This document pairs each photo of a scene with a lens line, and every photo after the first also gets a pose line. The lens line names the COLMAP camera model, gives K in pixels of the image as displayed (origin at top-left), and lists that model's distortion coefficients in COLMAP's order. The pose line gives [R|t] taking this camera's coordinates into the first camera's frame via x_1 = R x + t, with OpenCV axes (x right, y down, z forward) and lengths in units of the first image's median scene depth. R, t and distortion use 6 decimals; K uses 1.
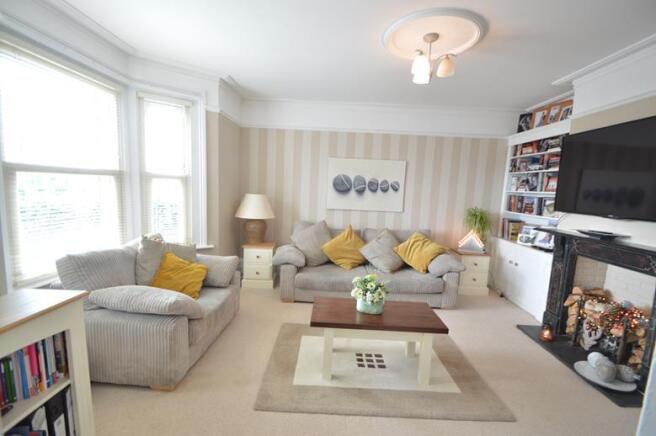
lens RADIAL K [[296.0, 0, 329.8], [0, 296.0, 219.8], [0, 0, 1]] dist [0.015345, -0.014392]
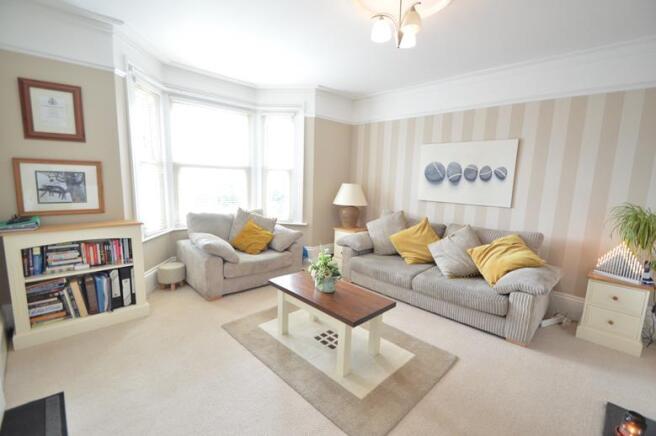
lens RADIAL K [[296.0, 0, 329.8], [0, 296.0, 219.8], [0, 0, 1]] dist [0.015345, -0.014392]
pose [[0.704657, 0.081218, -0.704885, 0.513812], [-0.078770, 0.996241, 0.036044, 0.015353], [0.705162, 0.030125, 0.708406, 0.158883]]
